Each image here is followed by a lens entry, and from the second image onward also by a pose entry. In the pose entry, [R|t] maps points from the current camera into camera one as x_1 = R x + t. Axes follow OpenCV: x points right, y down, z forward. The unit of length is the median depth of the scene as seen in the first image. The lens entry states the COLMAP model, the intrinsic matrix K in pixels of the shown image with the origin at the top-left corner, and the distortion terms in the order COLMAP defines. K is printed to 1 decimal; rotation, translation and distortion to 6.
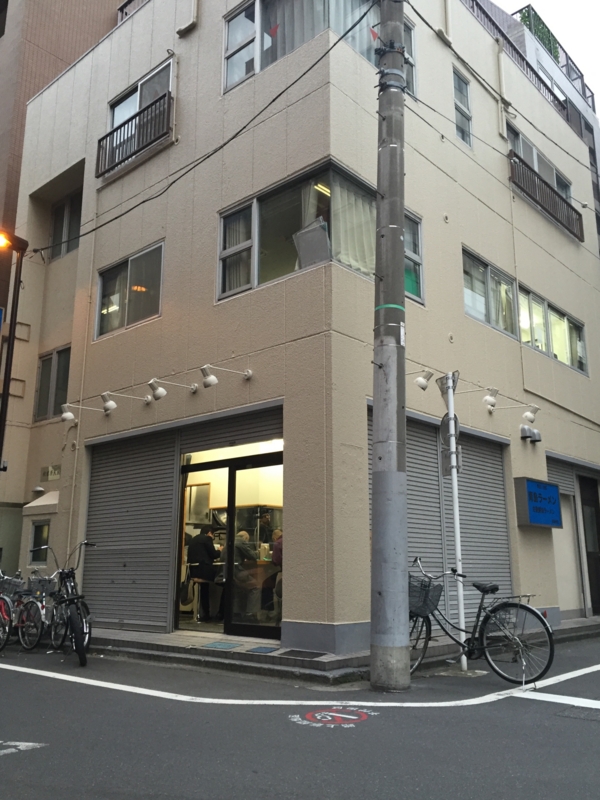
lens RADIAL K [[712.8, 0, 298.5], [0, 712.8, 398.5], [0, 0, 1]] dist [0.009374, 0.004414]
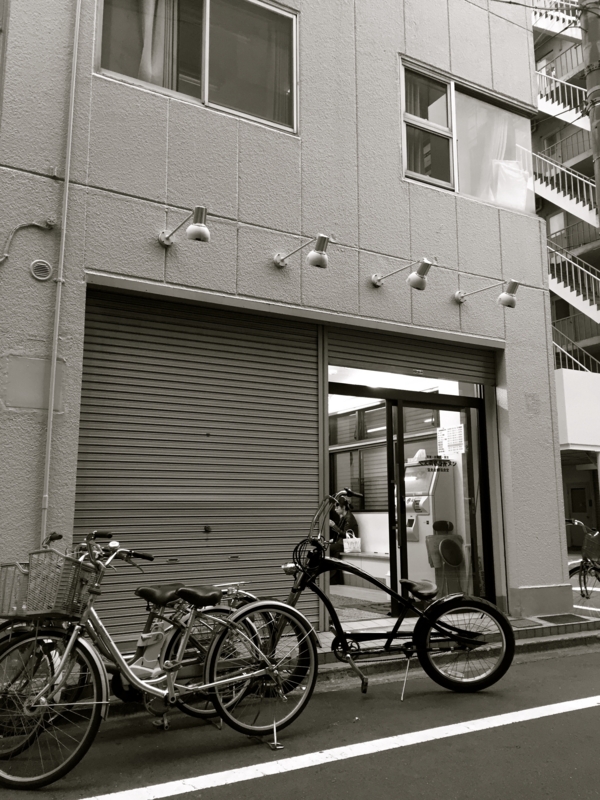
lens RADIAL K [[712.8, 0, 298.5], [0, 712.8, 398.5], [0, 0, 1]] dist [0.009374, 0.004414]
pose [[0.298038, 0.153808, 0.942081, -0.798846], [-0.221634, 0.971112, -0.088431, 0.175316], [-0.928467, -0.182441, 0.323518, 0.808808]]
